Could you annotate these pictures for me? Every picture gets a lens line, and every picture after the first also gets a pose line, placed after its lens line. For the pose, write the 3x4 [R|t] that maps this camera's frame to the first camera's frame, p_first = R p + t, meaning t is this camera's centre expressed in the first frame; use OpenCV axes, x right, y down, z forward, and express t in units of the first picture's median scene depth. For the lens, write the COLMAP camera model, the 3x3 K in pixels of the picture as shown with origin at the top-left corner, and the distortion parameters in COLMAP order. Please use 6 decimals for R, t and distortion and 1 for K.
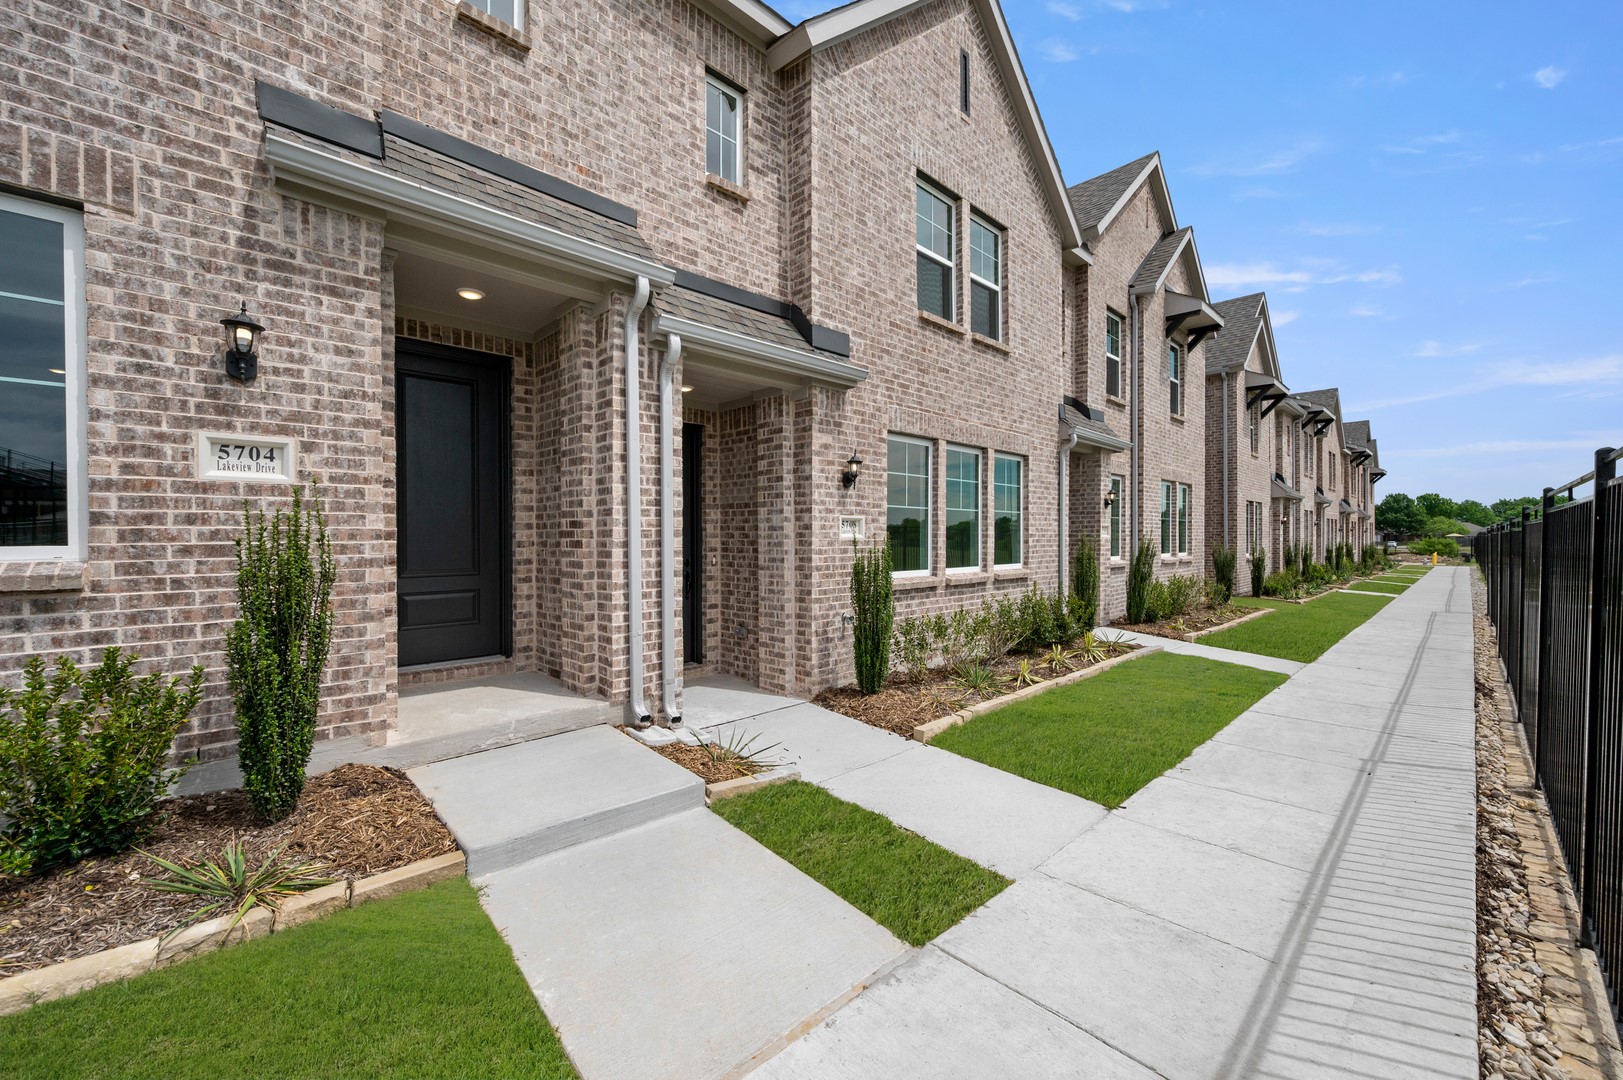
lens RADIAL K [[638.8, 0, 810.1], [0, 638.8, 544.4], [0, 0, 1]] dist [-0.001221, 0.000058]
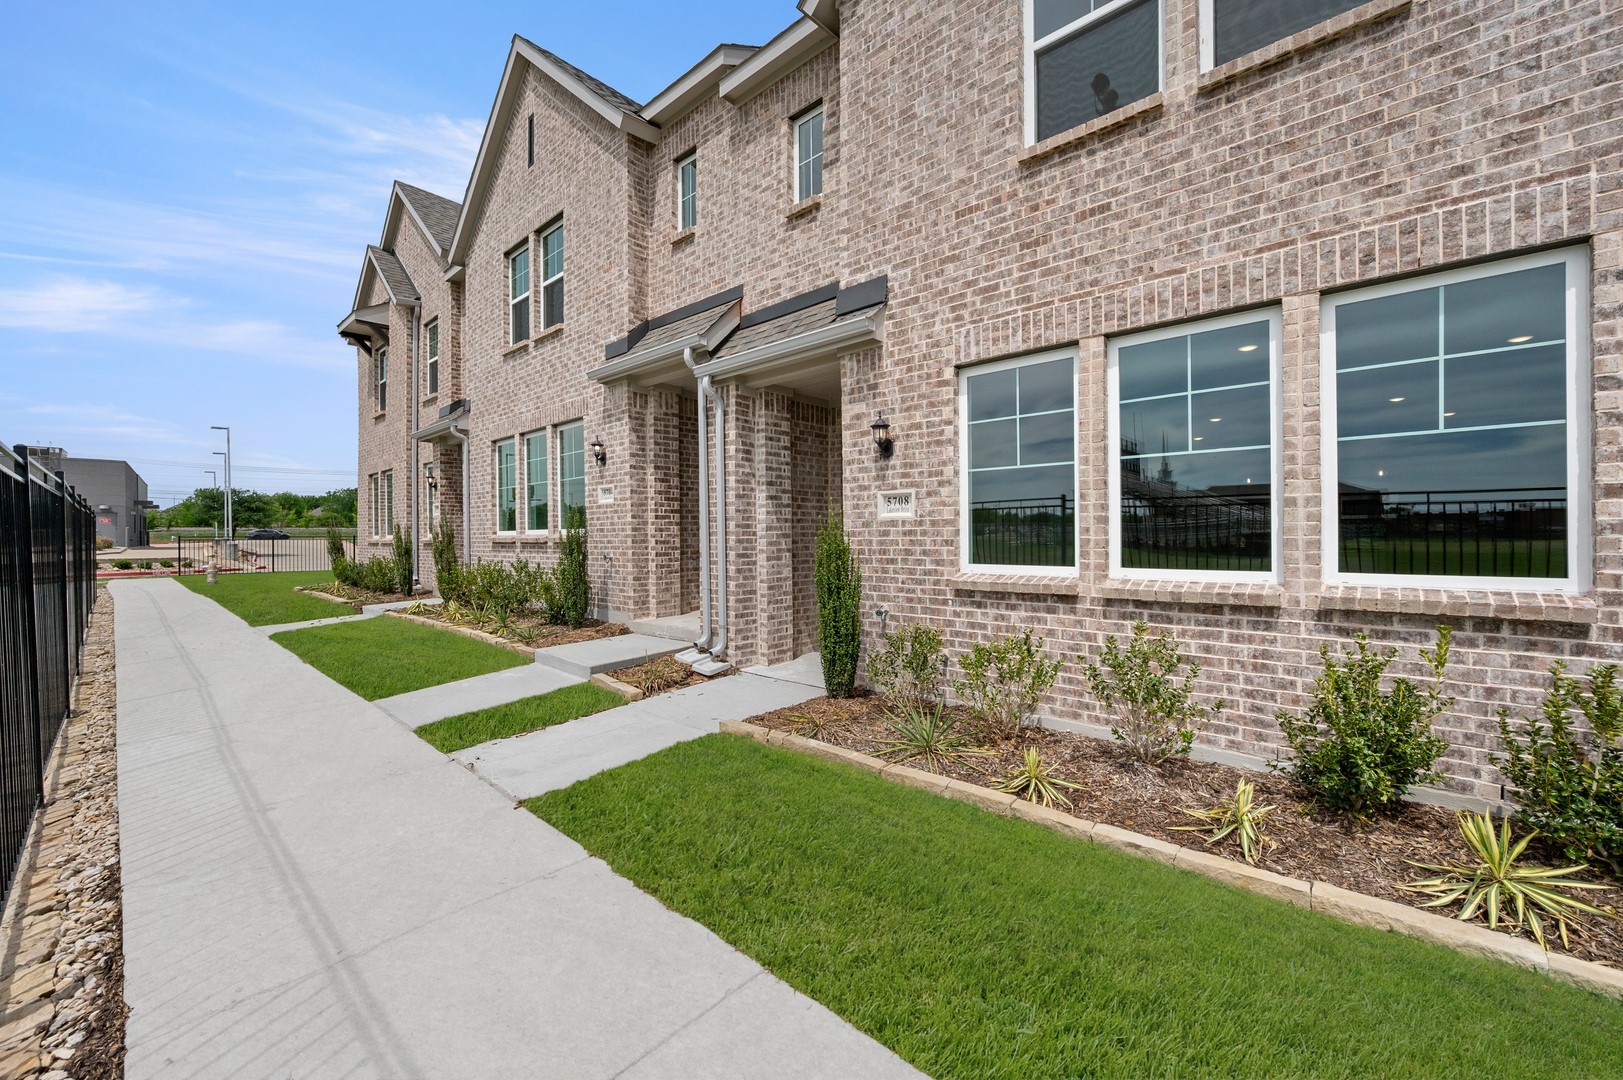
lens RADIAL K [[638.8, 0, 808.2], [0, 638.8, 540.9], [0, 0, 1]] dist [-0.001221, 0.000058]
pose [[0.061311, 0.009221, -0.998076, 1.205118], [-0.003963, 0.999952, 0.008994, 0.018065], [0.998111, 0.003404, 0.061345, 1.145682]]
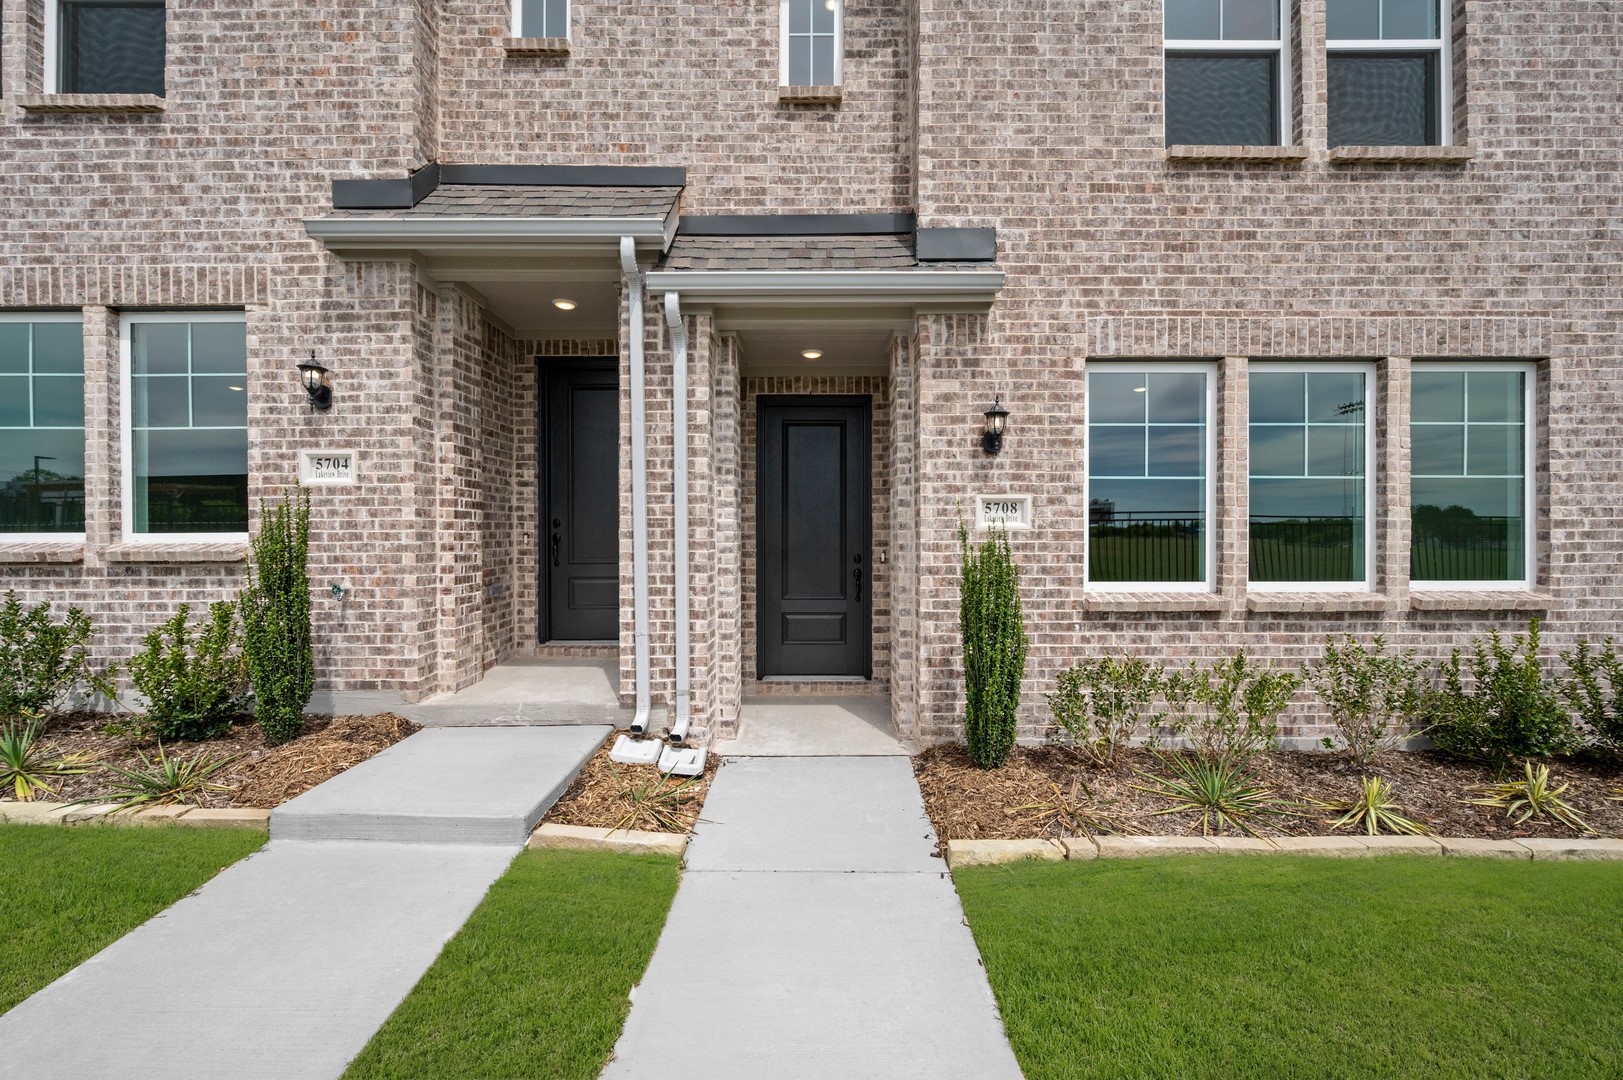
lens RADIAL K [[638.8, 0, 809.1], [0, 638.8, 536.5], [0, 0, 1]] dist [-0.001221, 0.000058]
pose [[0.718414, 0.004641, -0.695601, 0.528917], [-0.007739, 0.999969, -0.001321, 0.001925], [0.695573, 0.006332, 0.718427, 0.513091]]
